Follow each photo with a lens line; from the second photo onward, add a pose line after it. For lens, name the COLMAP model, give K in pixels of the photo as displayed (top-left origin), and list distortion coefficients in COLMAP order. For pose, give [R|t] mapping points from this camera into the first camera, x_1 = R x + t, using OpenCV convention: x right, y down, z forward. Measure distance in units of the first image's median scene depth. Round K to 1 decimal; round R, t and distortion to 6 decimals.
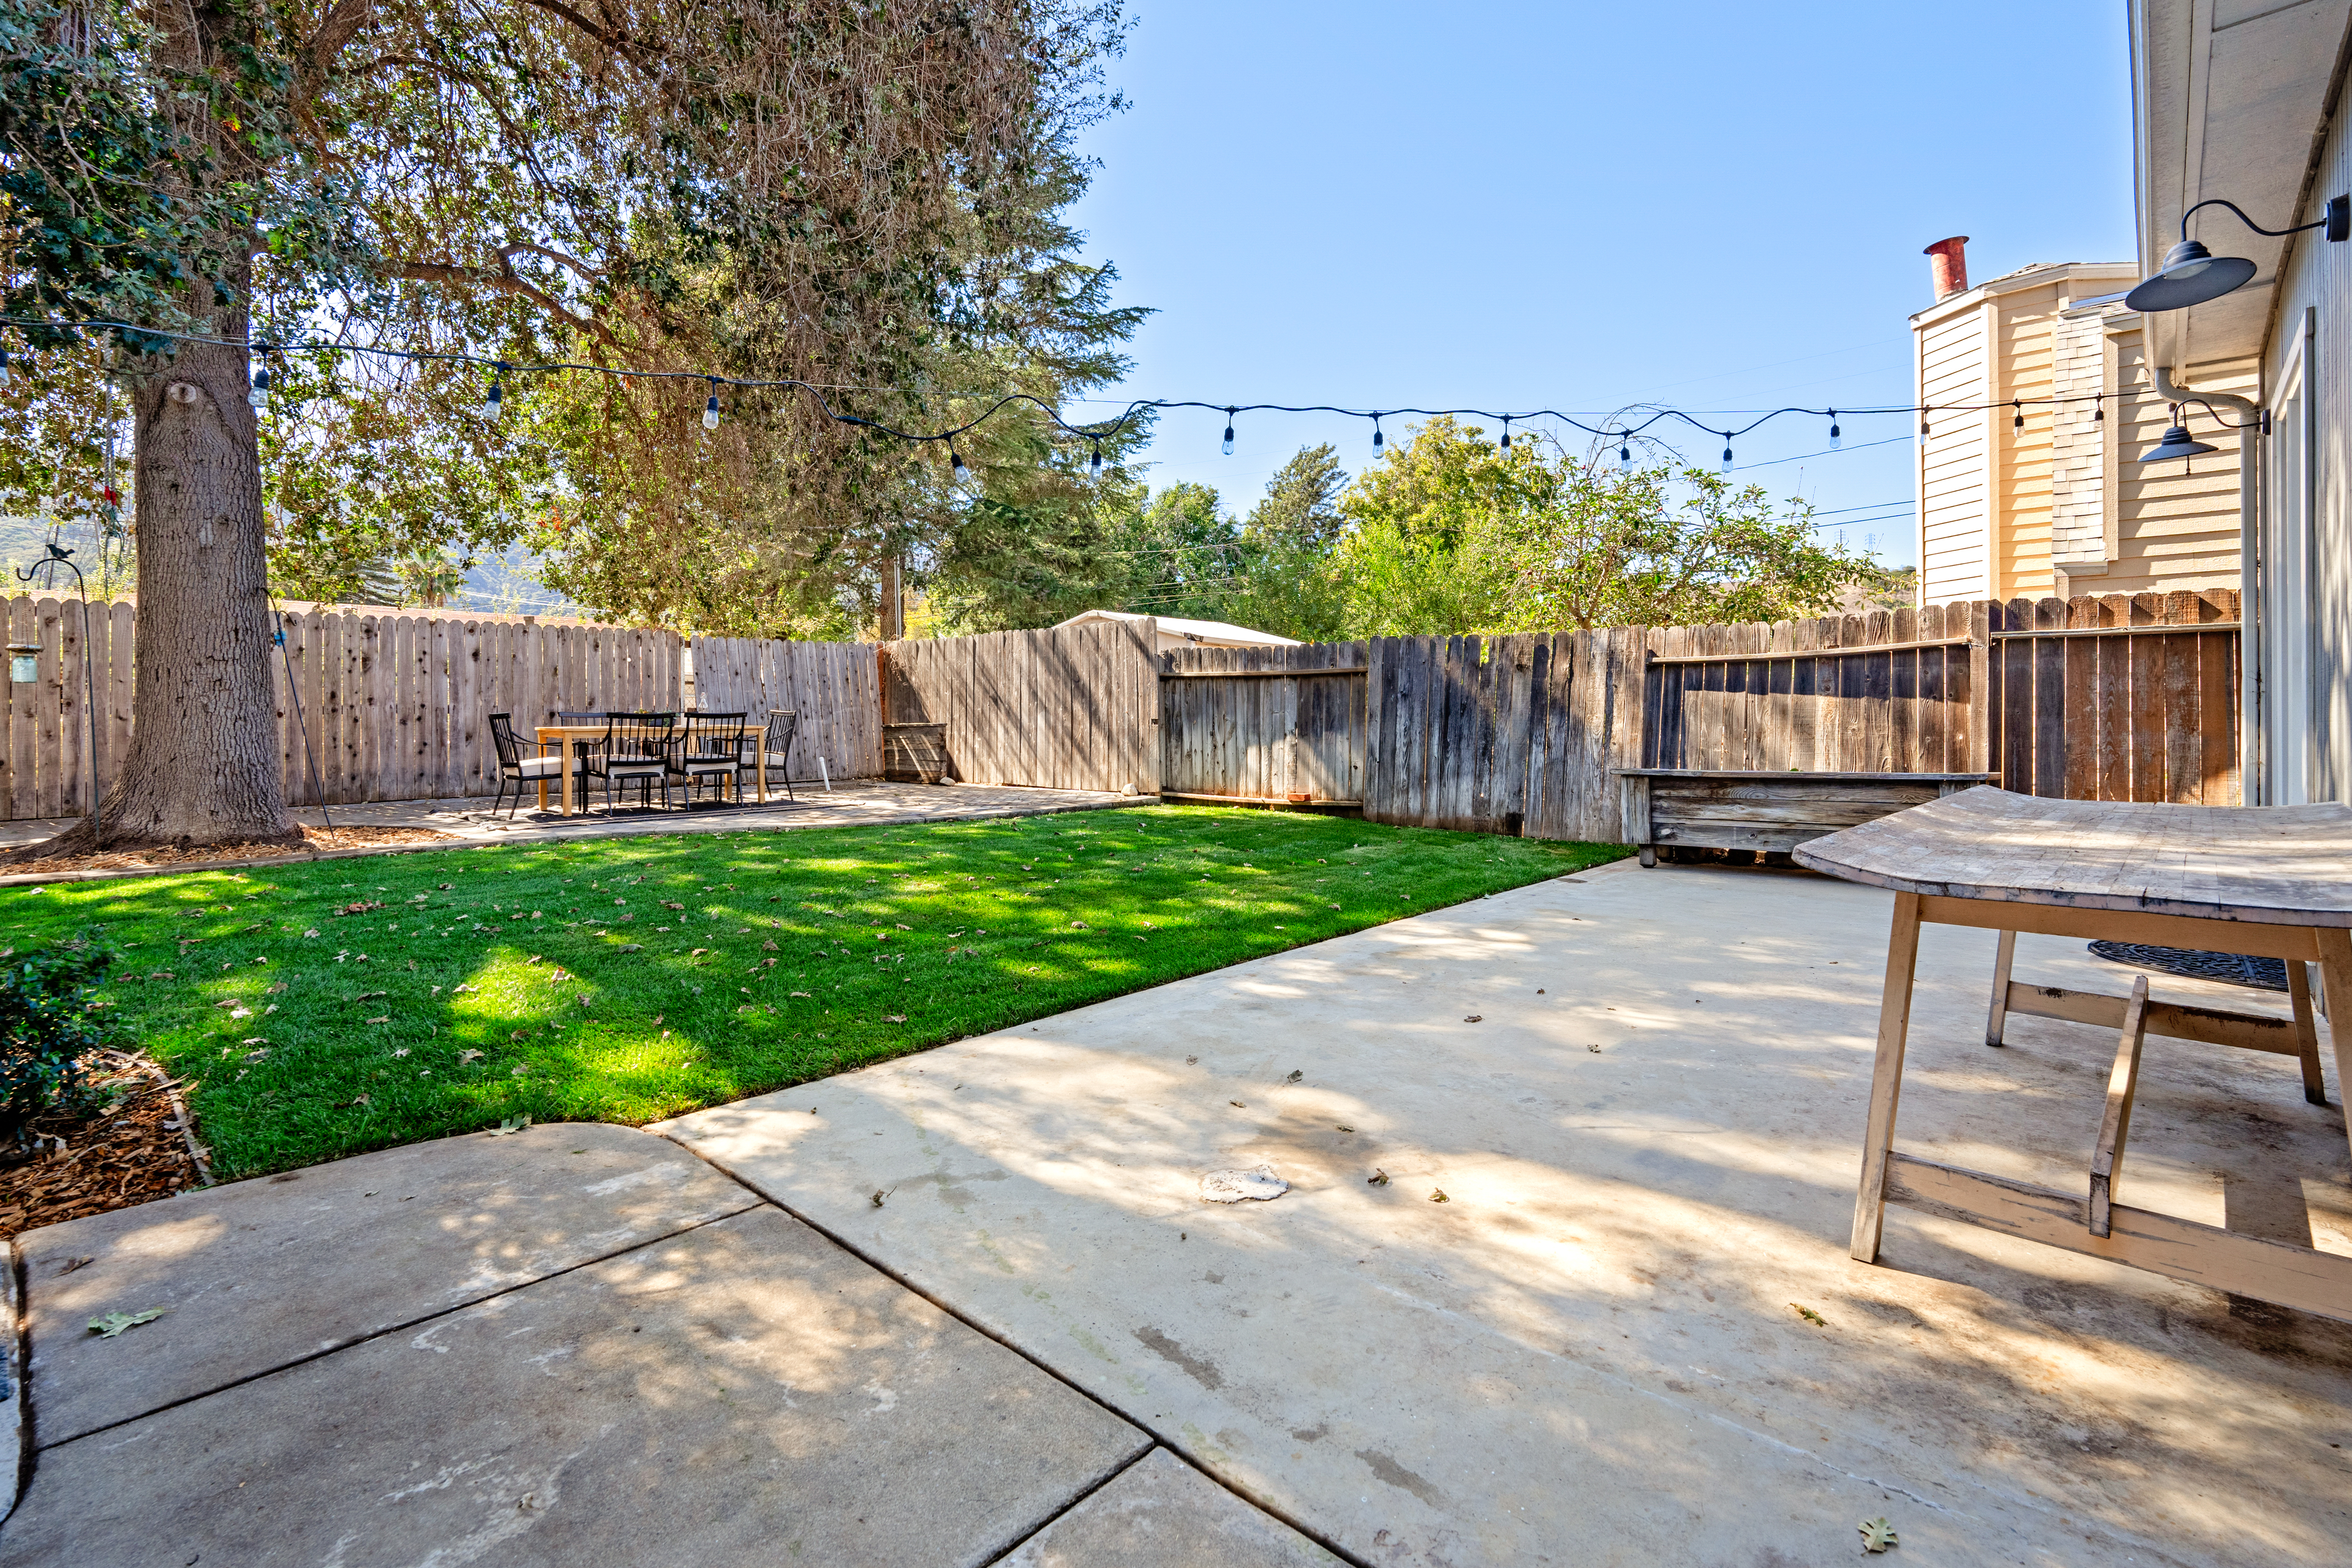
lens RADIAL K [[1057.8, 0, 1175.8], [0, 1057.8, 707.8], [0, 0, 1]] dist [-0.003000, -0.000291]
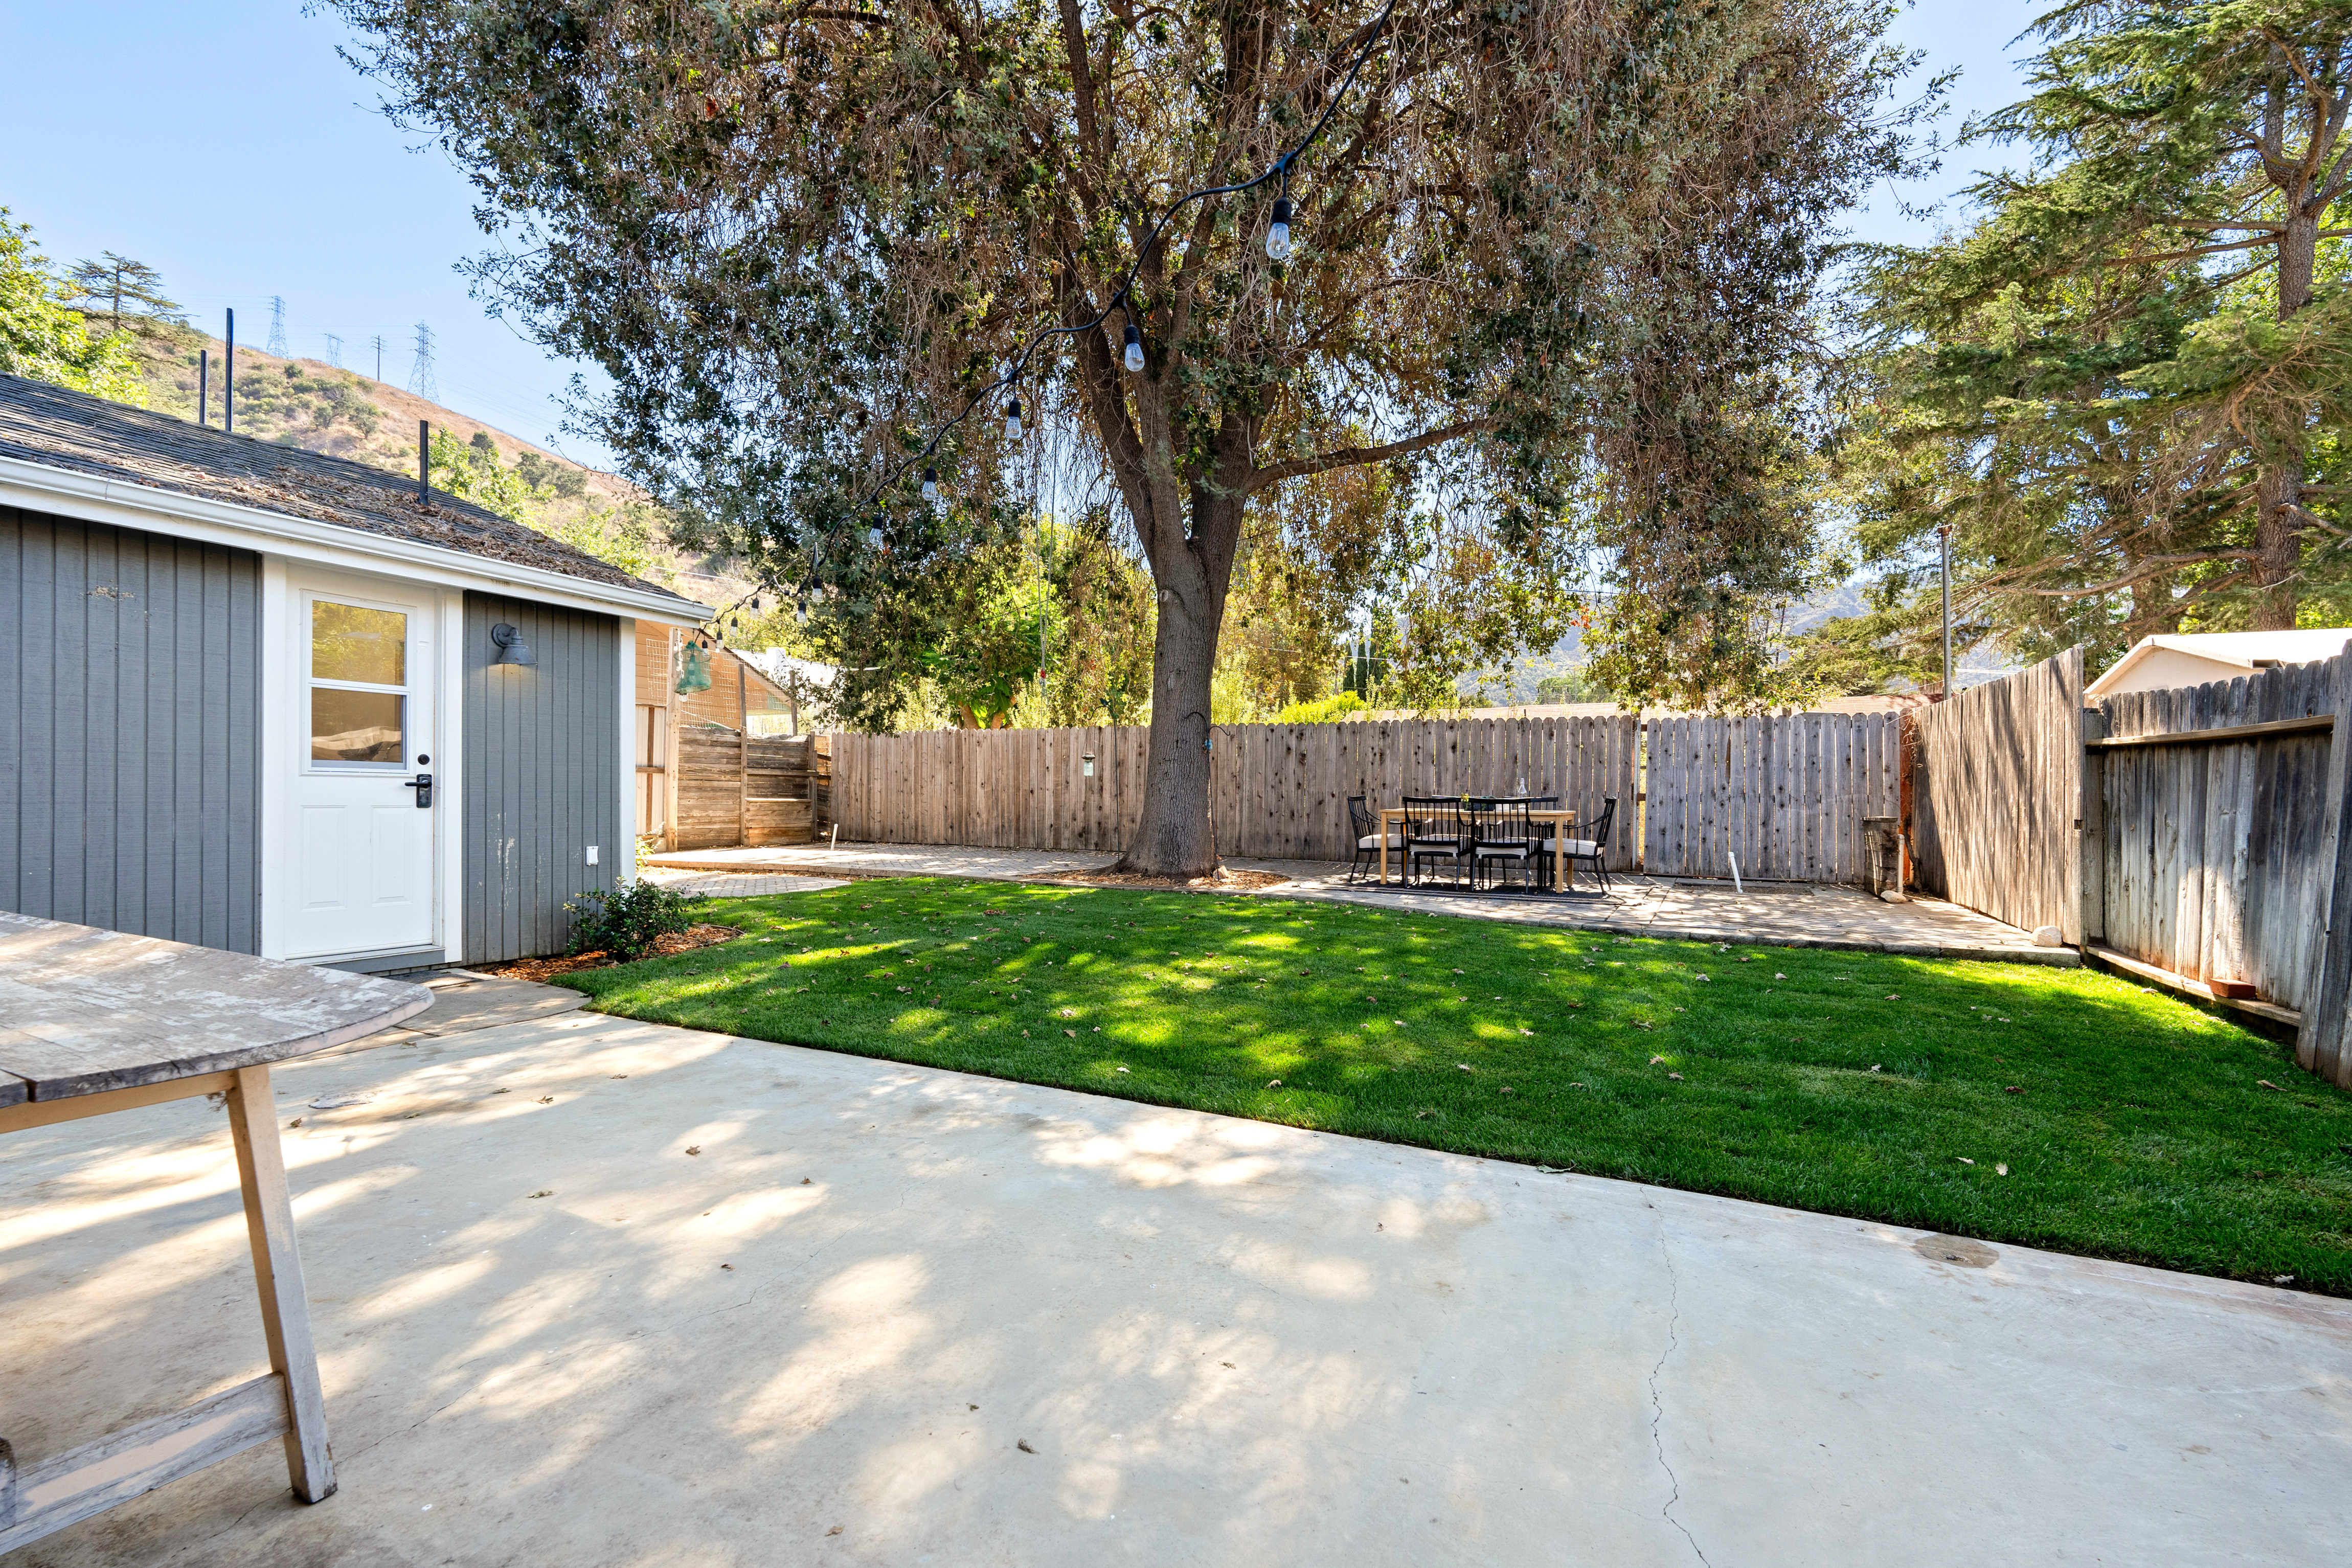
lens RADIAL K [[1055.4, 0, 1178.3], [0, 1055.4, 801.2], [0, 0, 1]] dist [-0.003754, 0.000416]
pose [[0.281145, 0.015907, -0.959533, 0.426335], [-0.006528, 0.999871, 0.014663, -0.005229], [0.959643, 0.002142, 0.281213, 0.386762]]
